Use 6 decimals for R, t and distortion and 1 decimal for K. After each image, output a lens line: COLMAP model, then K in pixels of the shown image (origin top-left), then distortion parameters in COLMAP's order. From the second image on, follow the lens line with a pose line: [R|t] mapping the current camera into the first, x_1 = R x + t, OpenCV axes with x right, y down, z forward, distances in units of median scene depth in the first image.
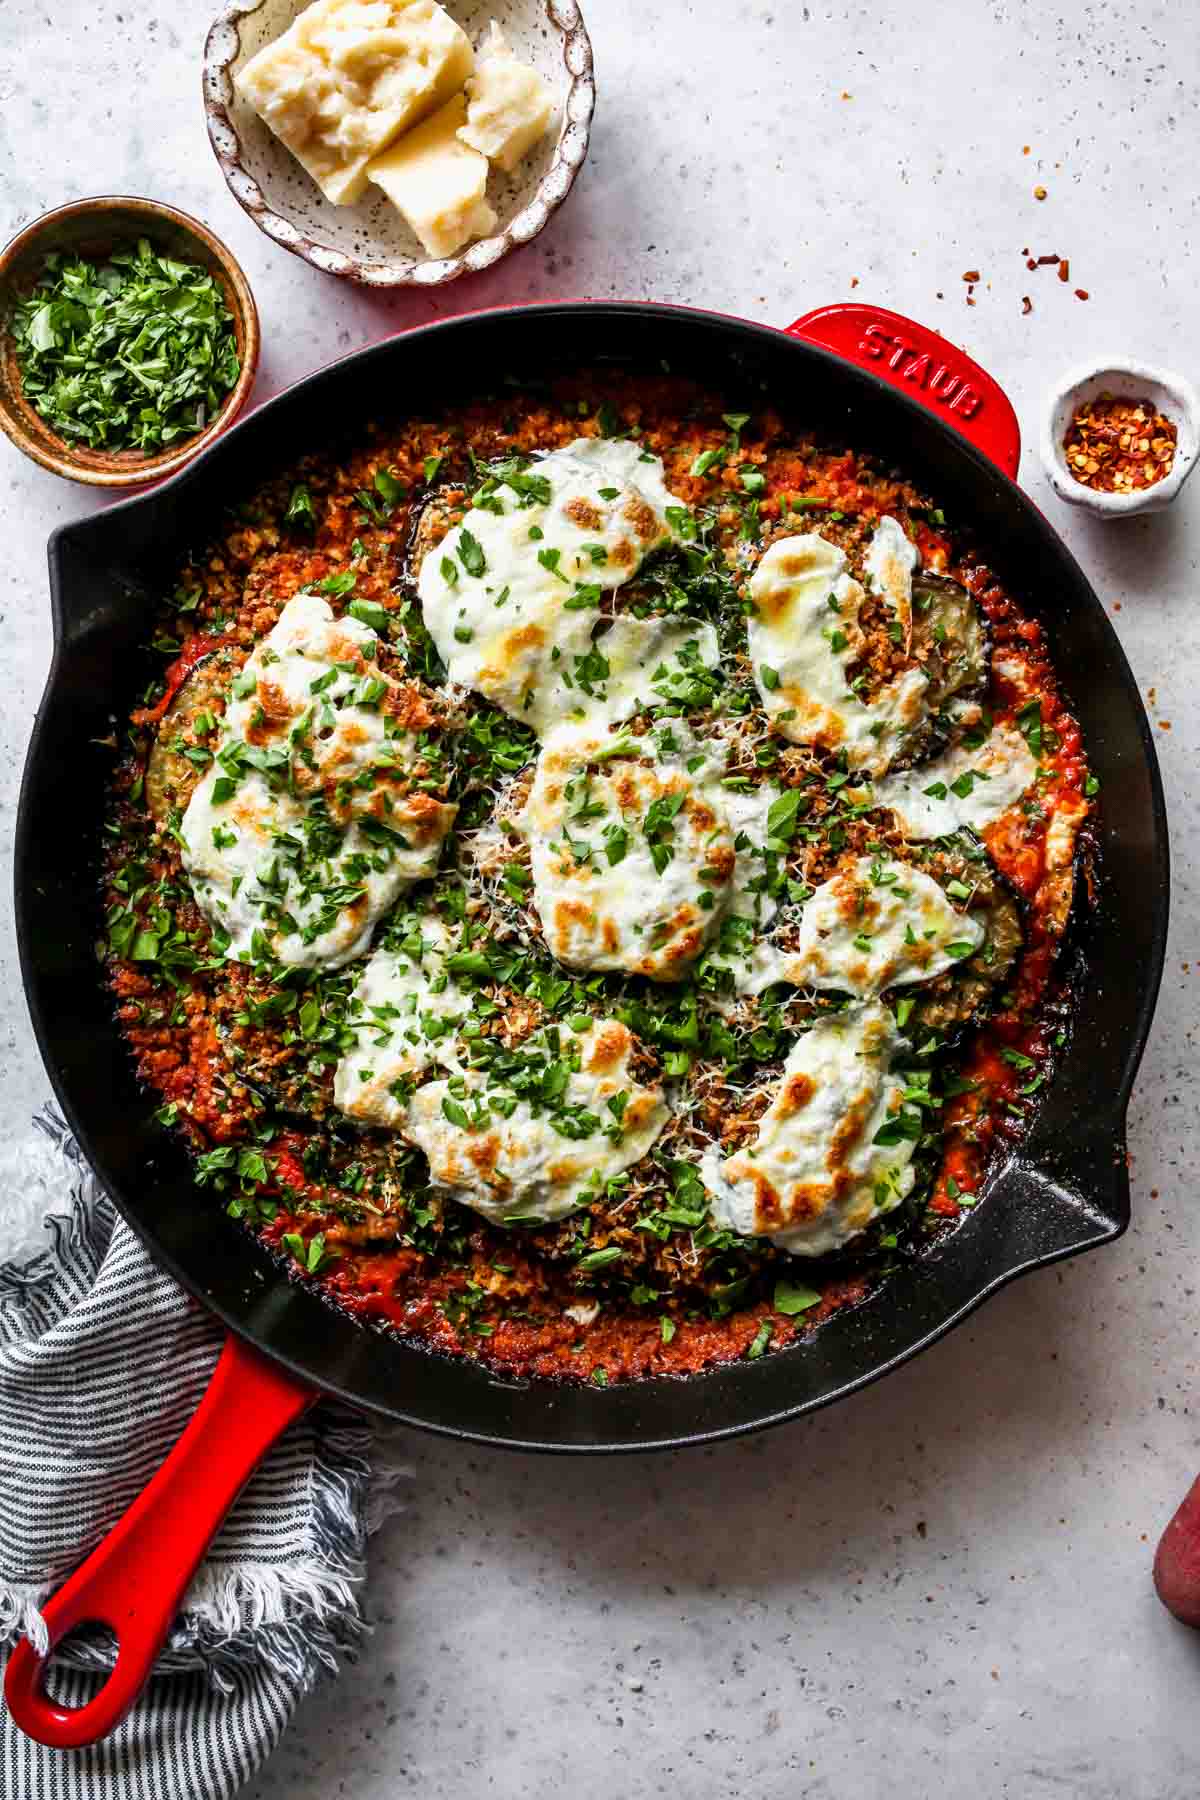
lens RADIAL K [[1759.3, 0, 600.0], [0, 1759.3, 900.0], [0, 0, 1]] dist [-0.105350, 0.024765]
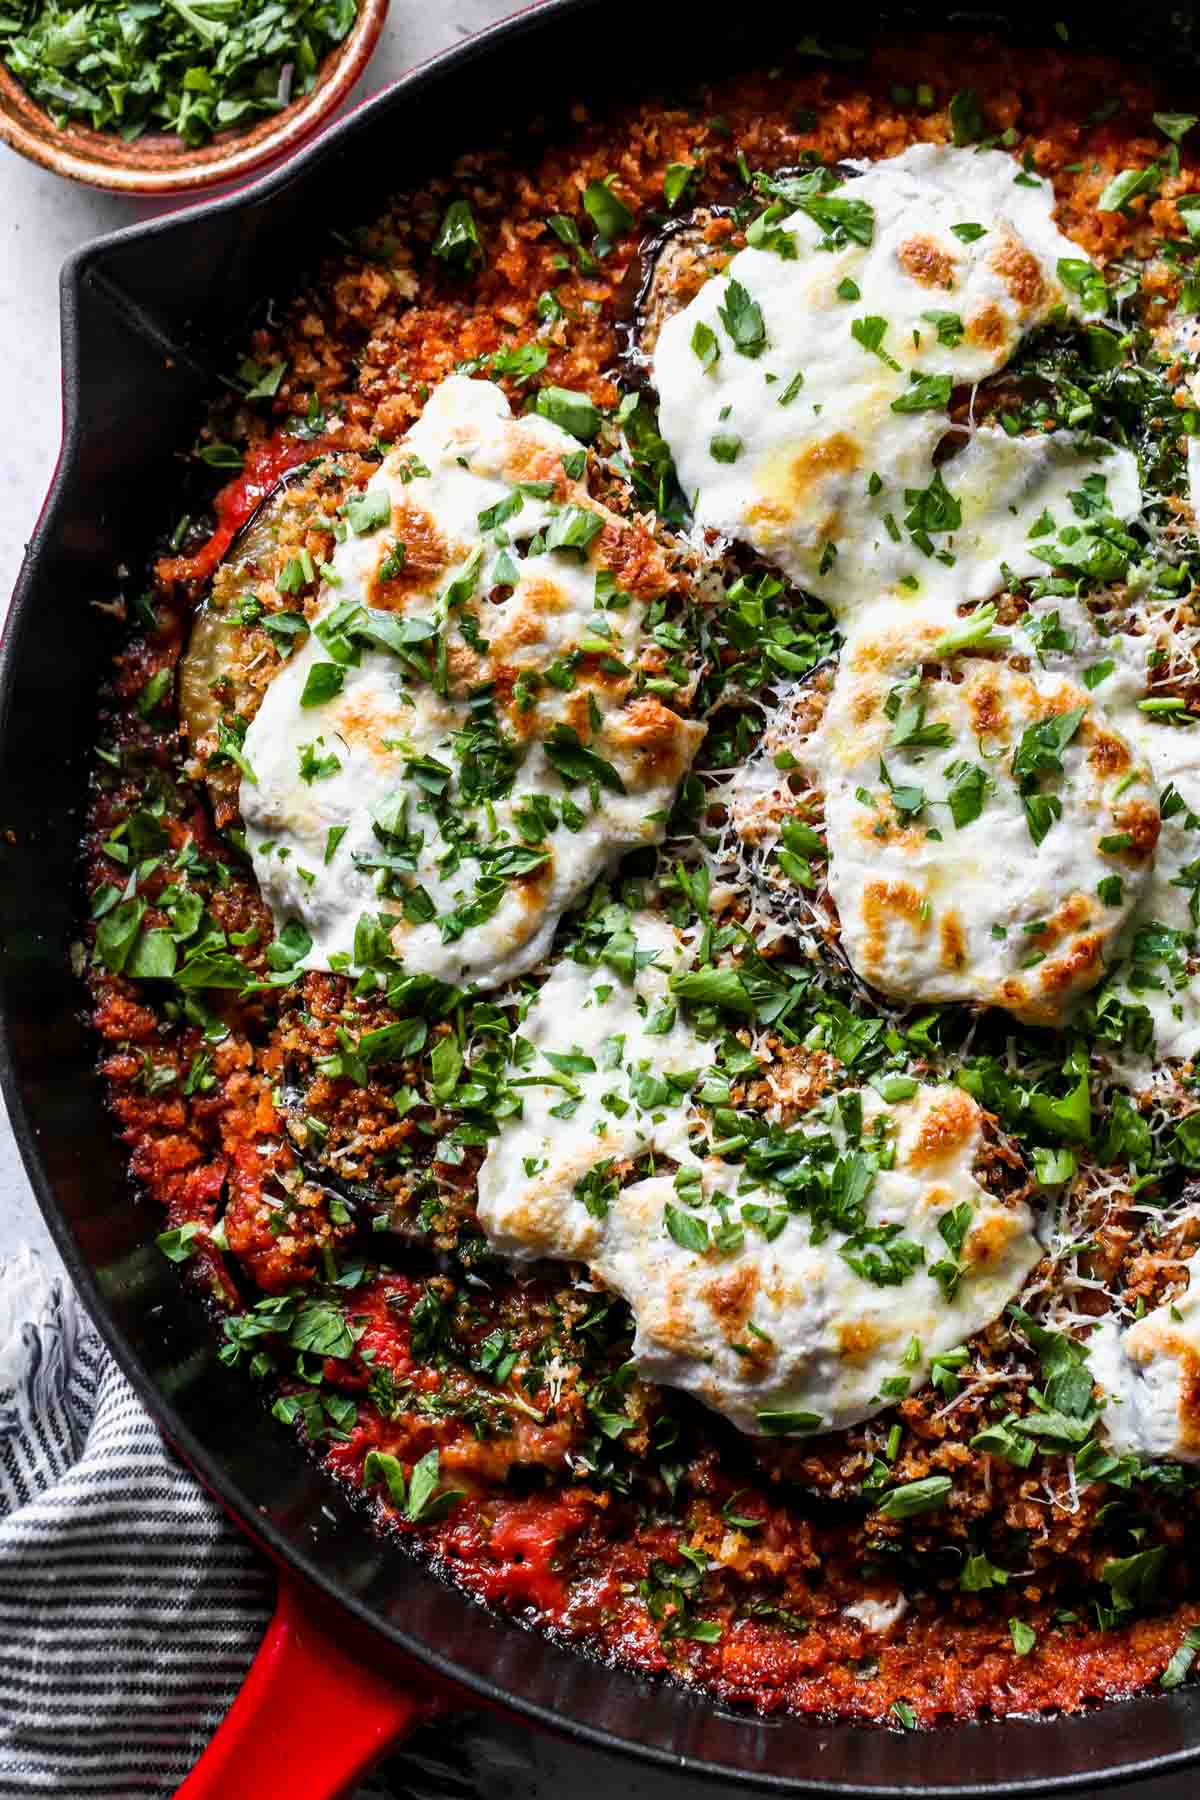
lens RADIAL K [[5062.2, 0, 600.0], [0, 5062.2, 900.0], [0, 0, 1]] dist [-0.160456, 0.112431]
pose [[0.999296, 0.035397, -0.012454, -0.092797], [-0.036711, 0.990934, -0.129236, 0.231723], [0.007766, 0.129603, 0.991536, -0.721097]]
